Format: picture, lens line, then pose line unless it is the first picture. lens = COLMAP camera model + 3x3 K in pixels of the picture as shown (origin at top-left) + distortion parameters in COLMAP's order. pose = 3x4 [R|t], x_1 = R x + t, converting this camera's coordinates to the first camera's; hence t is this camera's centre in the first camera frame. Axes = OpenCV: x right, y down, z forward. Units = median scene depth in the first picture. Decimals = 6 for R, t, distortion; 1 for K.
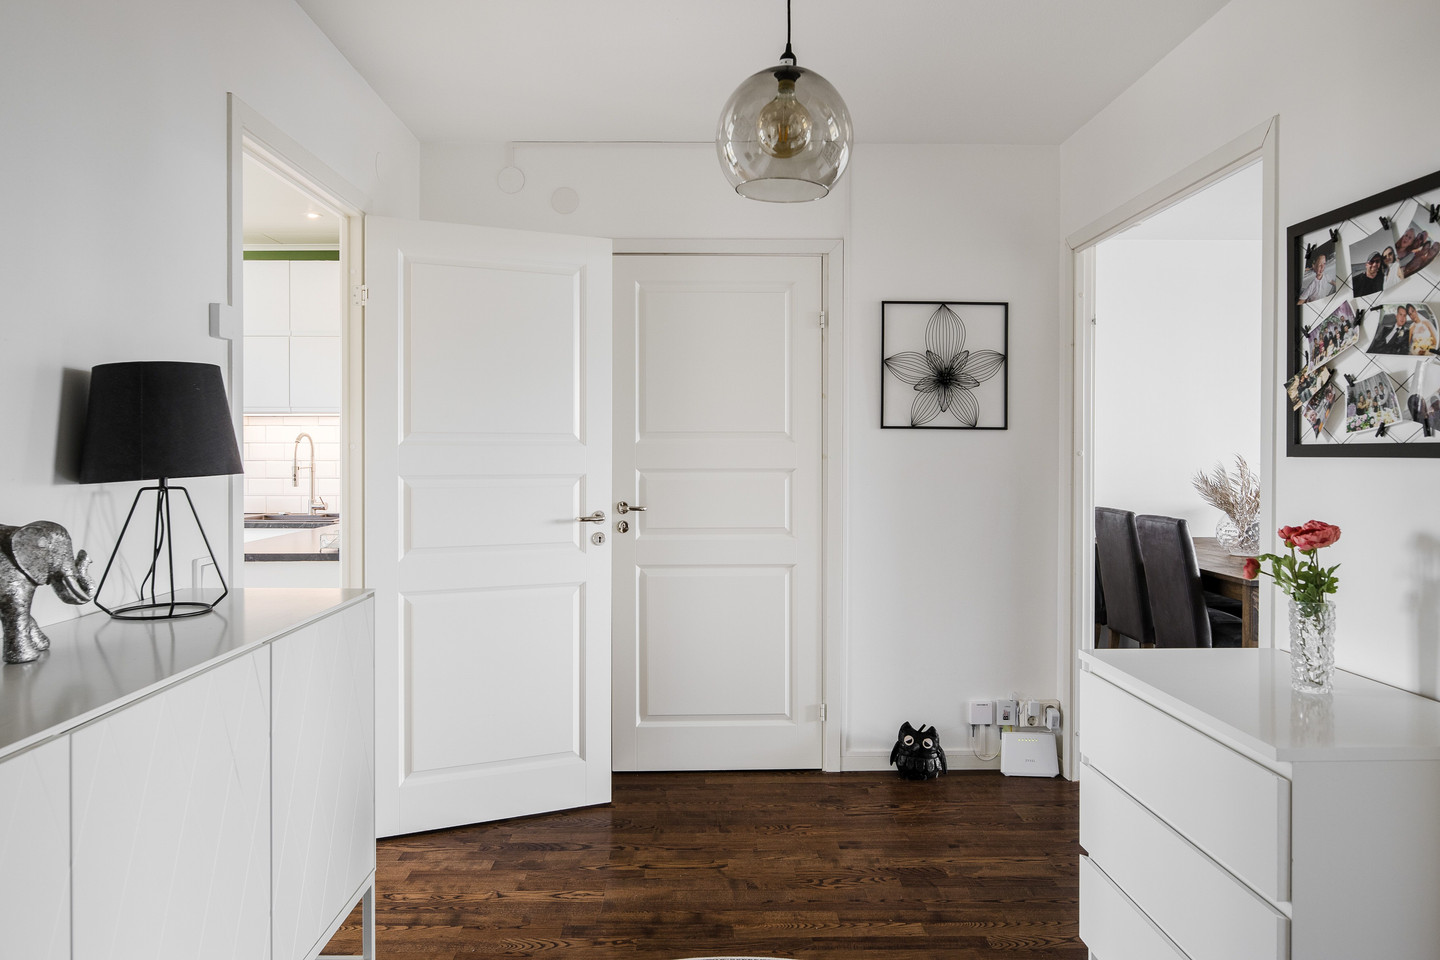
lens RADIAL K [[1602.1, 0, 716.7], [0, 1602.1, 467.2], [0, 0, 1]] dist [0.060444, 0.000000]
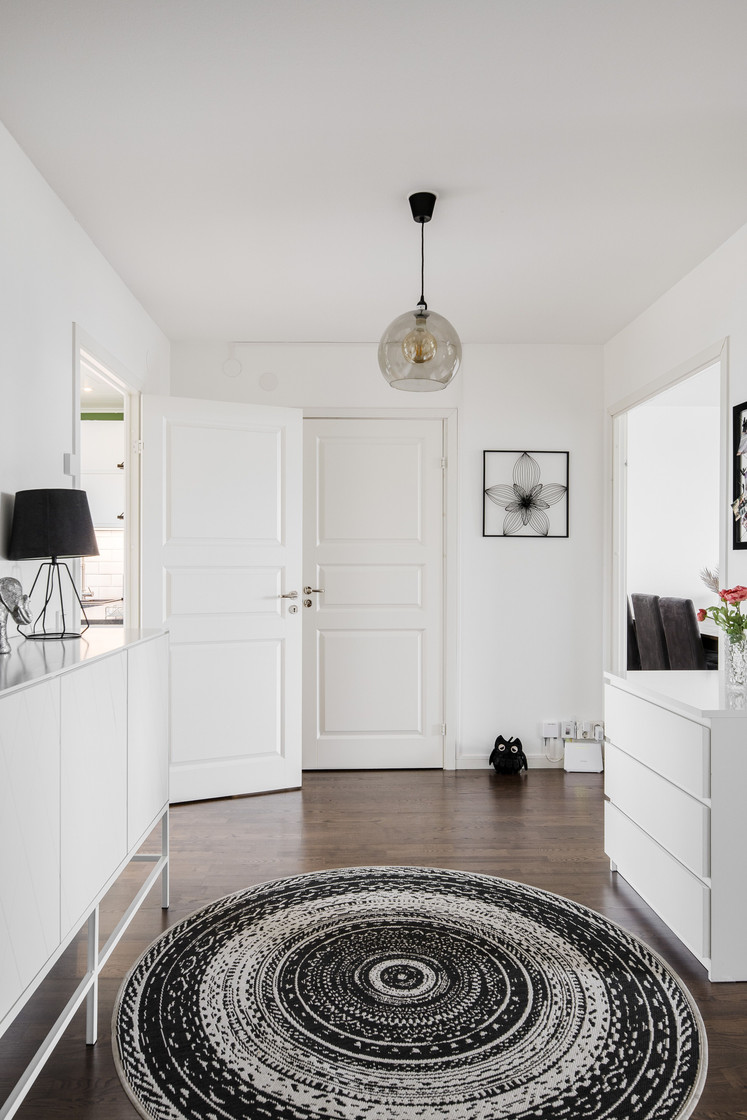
lens RADIAL K [[1246.1, 0, 375.9], [0, 1246.1, 565.3], [0, 0, 1]] dist [0.060444, 0.000000]
pose [[0.999936, 0.000366, 0.011333, -0.011628], [-0.000275, 0.999968, -0.008028, 0.014631], [-0.011335, 0.008024, 0.999904, -0.185095]]
